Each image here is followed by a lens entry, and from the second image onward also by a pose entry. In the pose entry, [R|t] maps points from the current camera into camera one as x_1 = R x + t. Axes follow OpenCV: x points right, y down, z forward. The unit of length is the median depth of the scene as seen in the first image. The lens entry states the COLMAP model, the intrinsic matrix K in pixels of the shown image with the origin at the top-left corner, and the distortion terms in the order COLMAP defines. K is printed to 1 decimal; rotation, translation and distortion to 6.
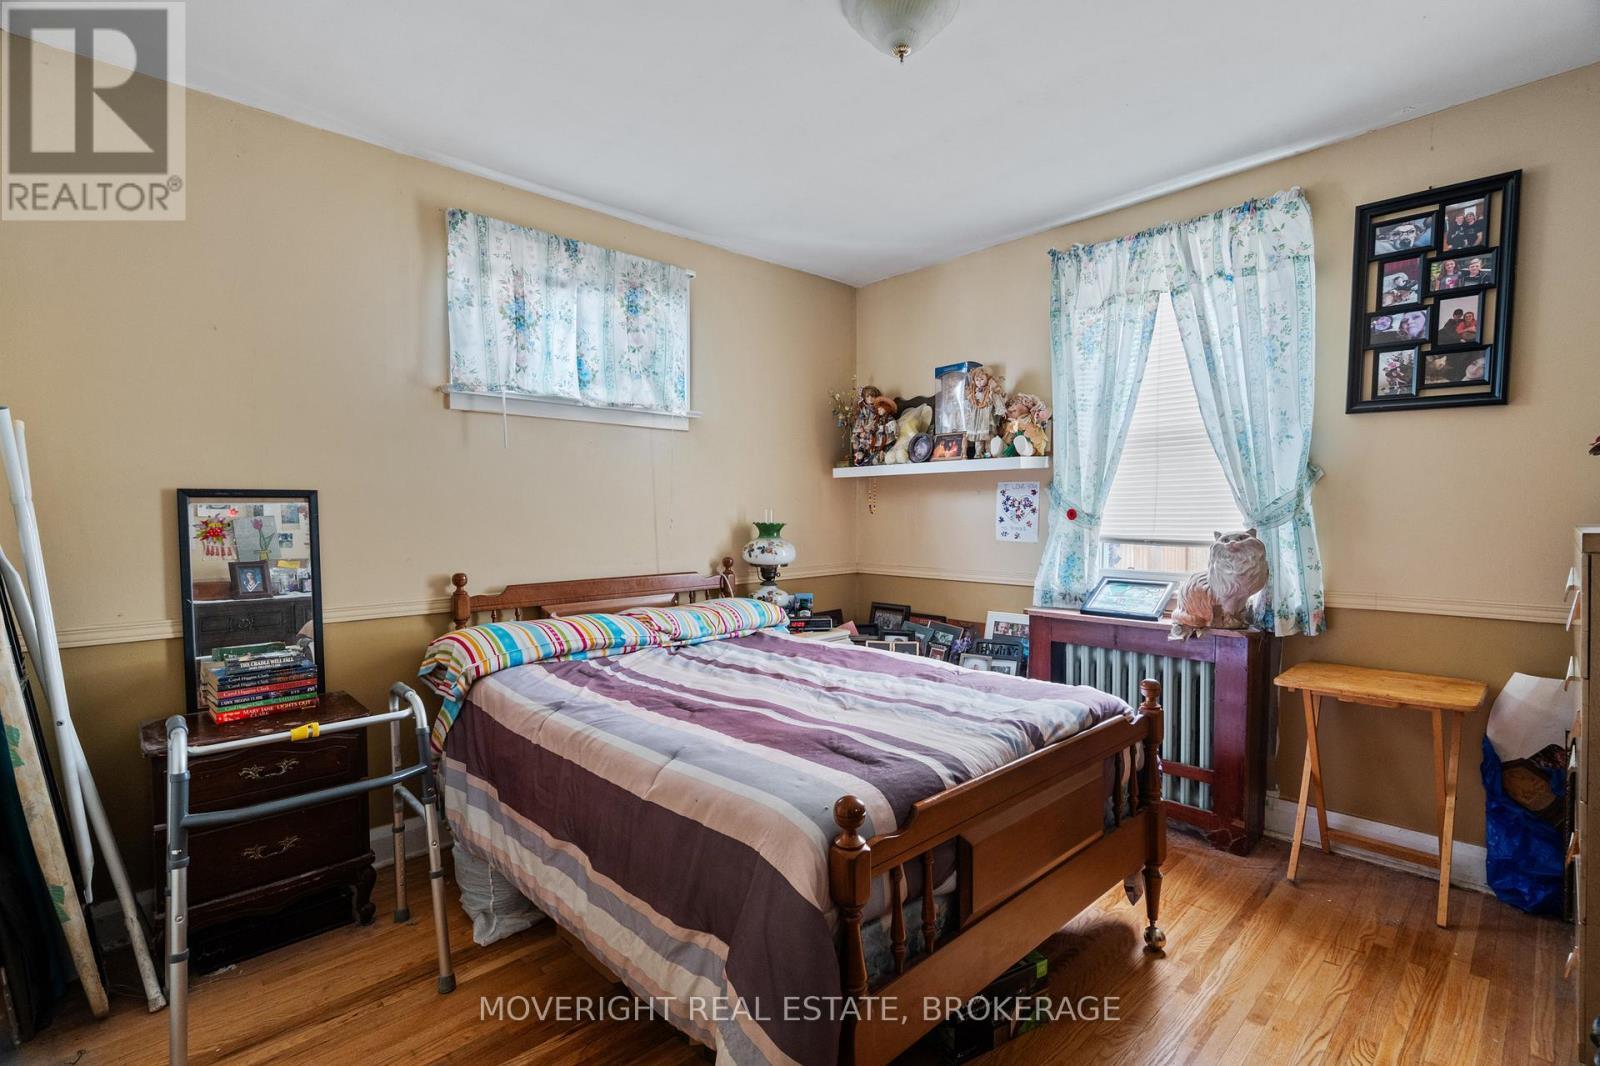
lens RADIAL K [[738.7, 0, 802.7], [0, 738.7, 531.0], [0, 0, 1]] dist [-0.000949, 0.000056]
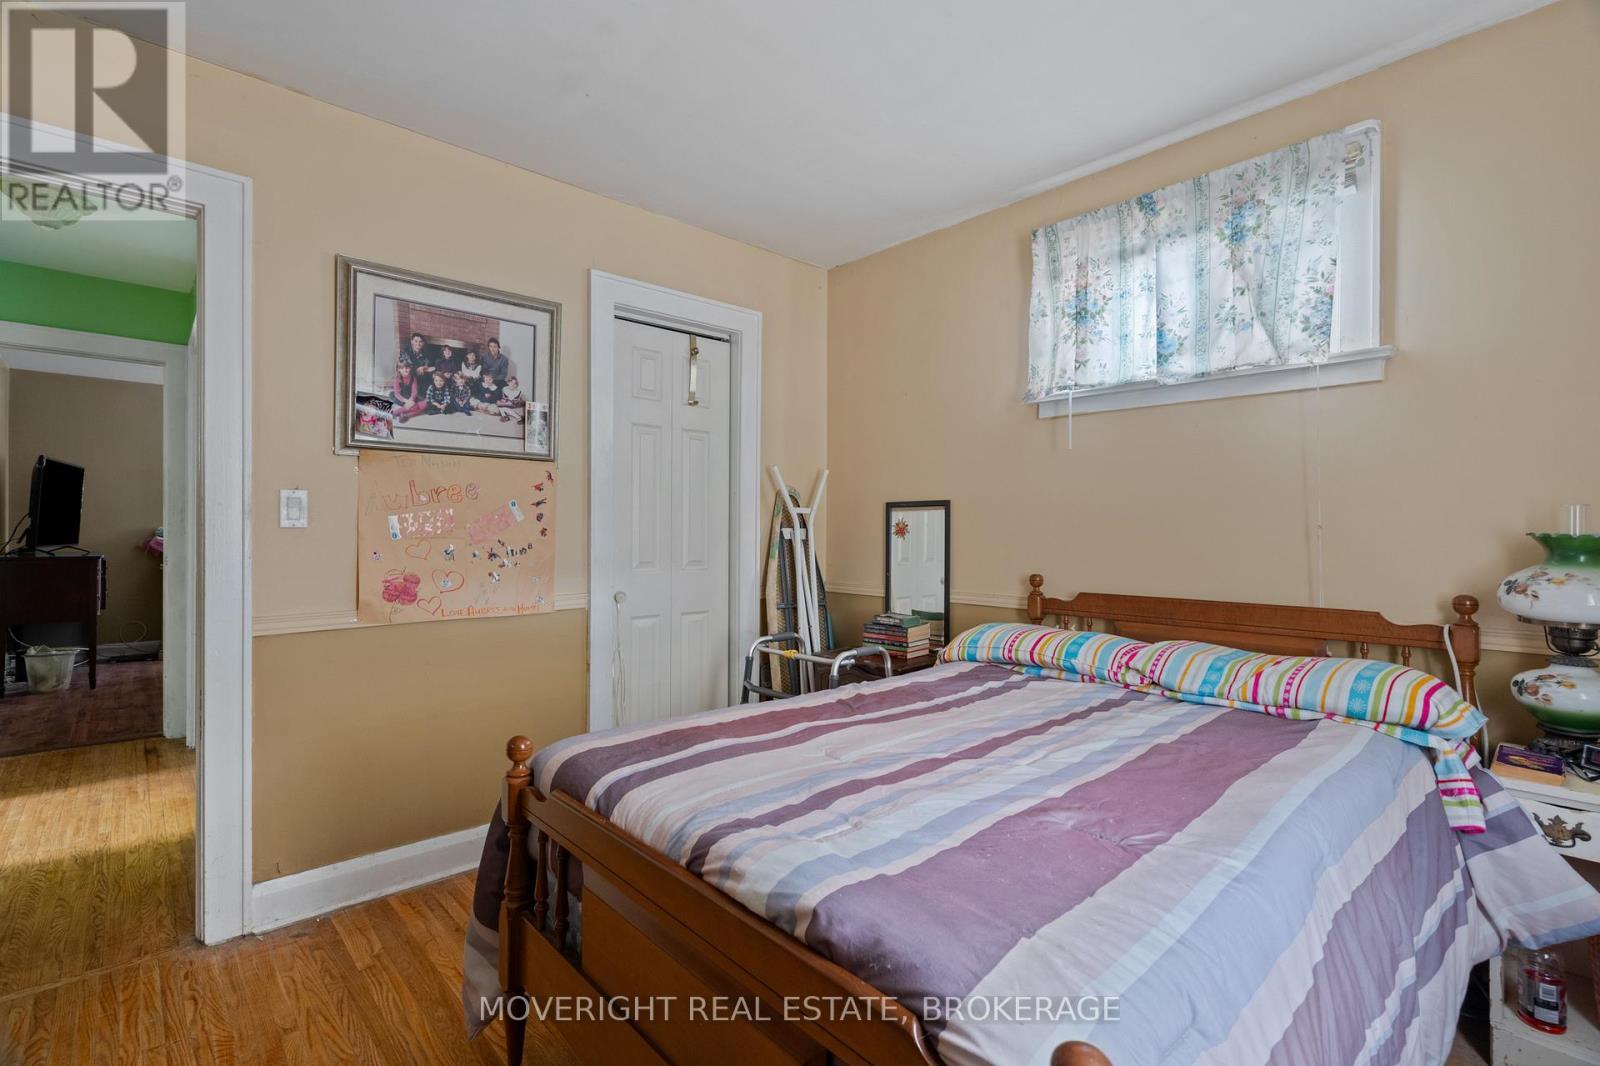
lens RADIAL K [[738.7, 0, 804.8], [0, 738.7, 531.5], [0, 0, 1]] dist [-0.000949, 0.000056]
pose [[-0.022893, 0.005422, -0.999723, 0.576213], [-0.033507, 0.999419, 0.006188, 0.000842], [0.999176, 0.033639, -0.022698, 0.676013]]
